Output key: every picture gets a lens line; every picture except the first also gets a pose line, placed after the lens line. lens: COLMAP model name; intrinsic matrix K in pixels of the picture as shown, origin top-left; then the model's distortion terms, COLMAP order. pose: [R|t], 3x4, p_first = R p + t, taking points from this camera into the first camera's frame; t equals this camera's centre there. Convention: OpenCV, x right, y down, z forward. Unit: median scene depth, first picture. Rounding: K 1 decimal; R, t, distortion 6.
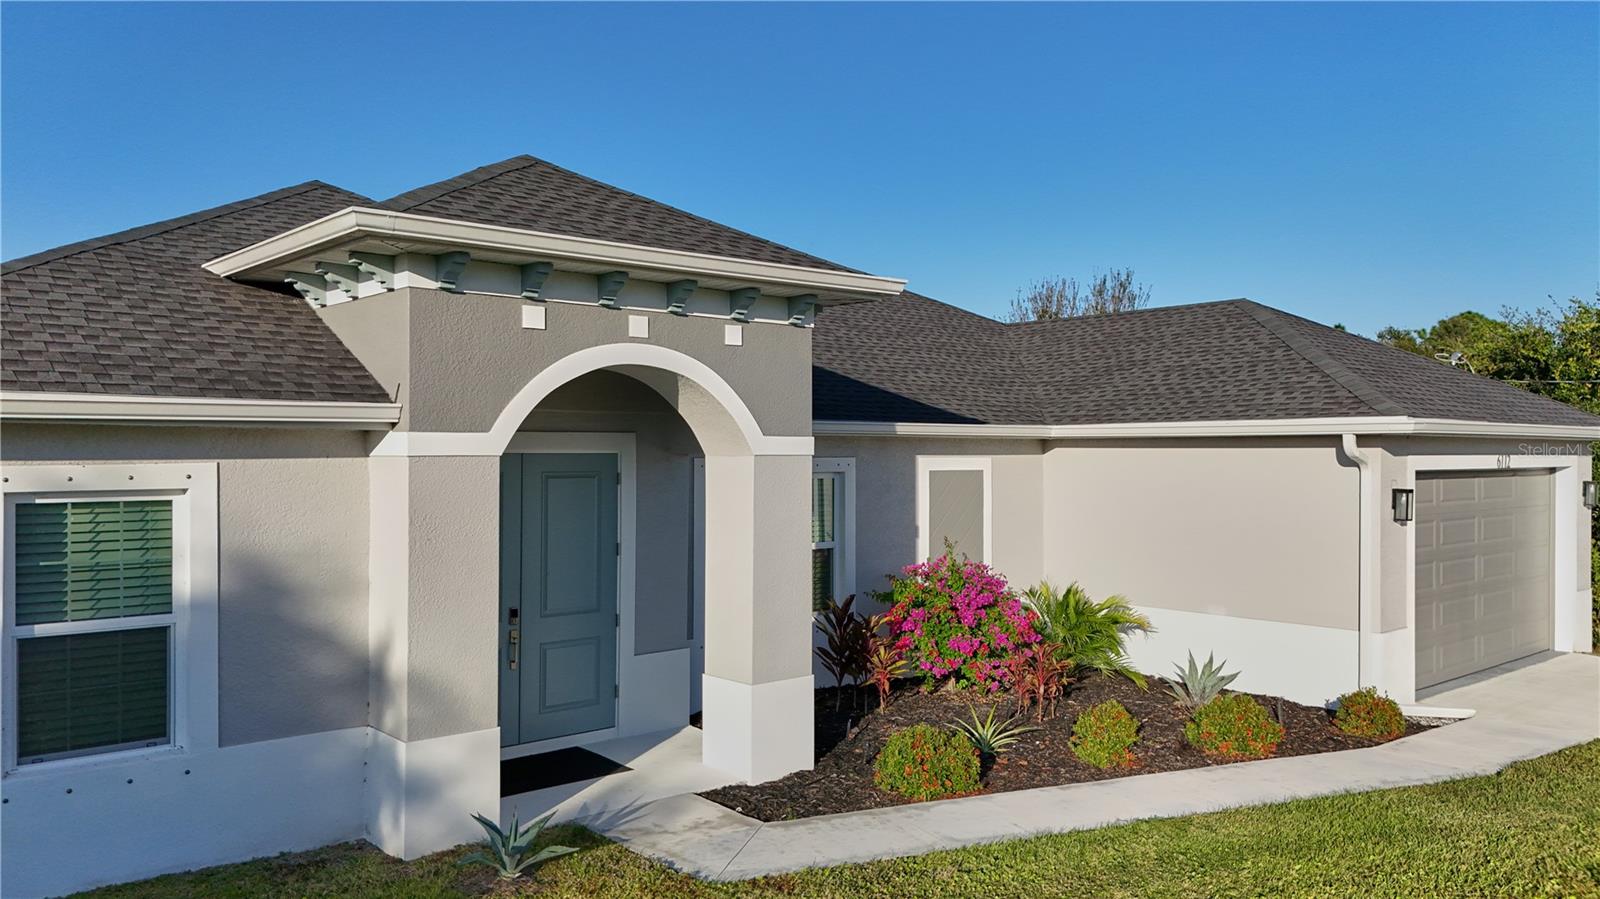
lens RADIAL K [[1179.4, 0, 799.5], [0, 1179.4, 448.0], [0, 0, 1]] dist [0.075126, -0.083901]
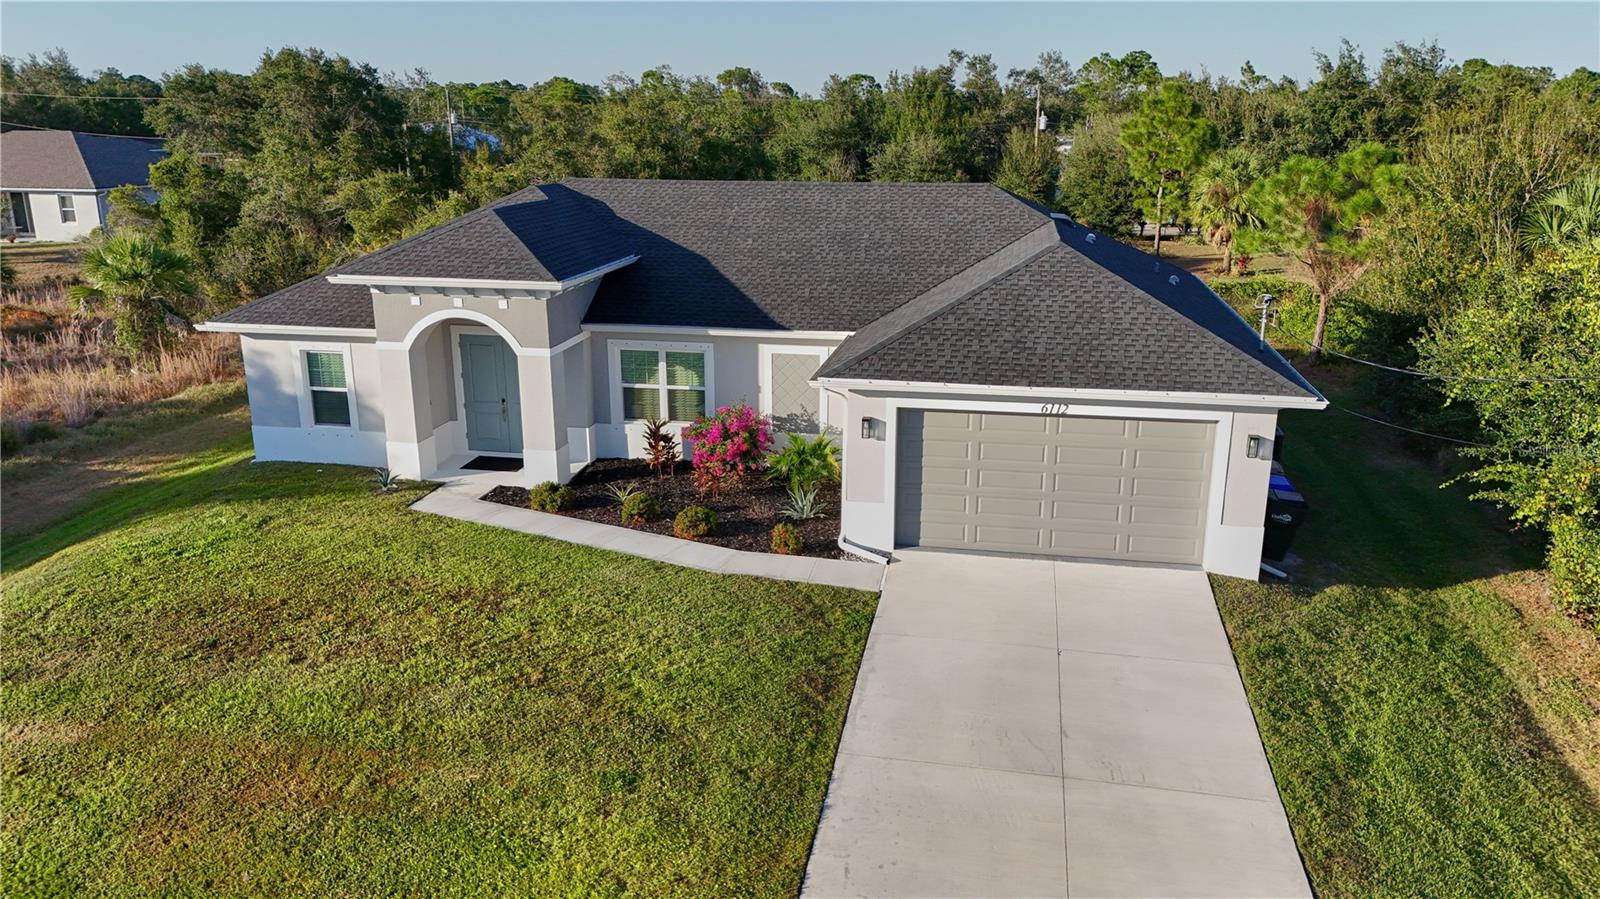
lens RADIAL K [[1179.4, 0, 806.9], [0, 1179.4, 457.2], [0, 0, 1]] dist [0.075126, -0.083901]
pose [[0.626509, 0.216931, -0.748617, 2.161654], [0.000361, 0.960406, 0.278604, -0.462615], [0.779414, -0.174818, 0.601624, -0.003765]]
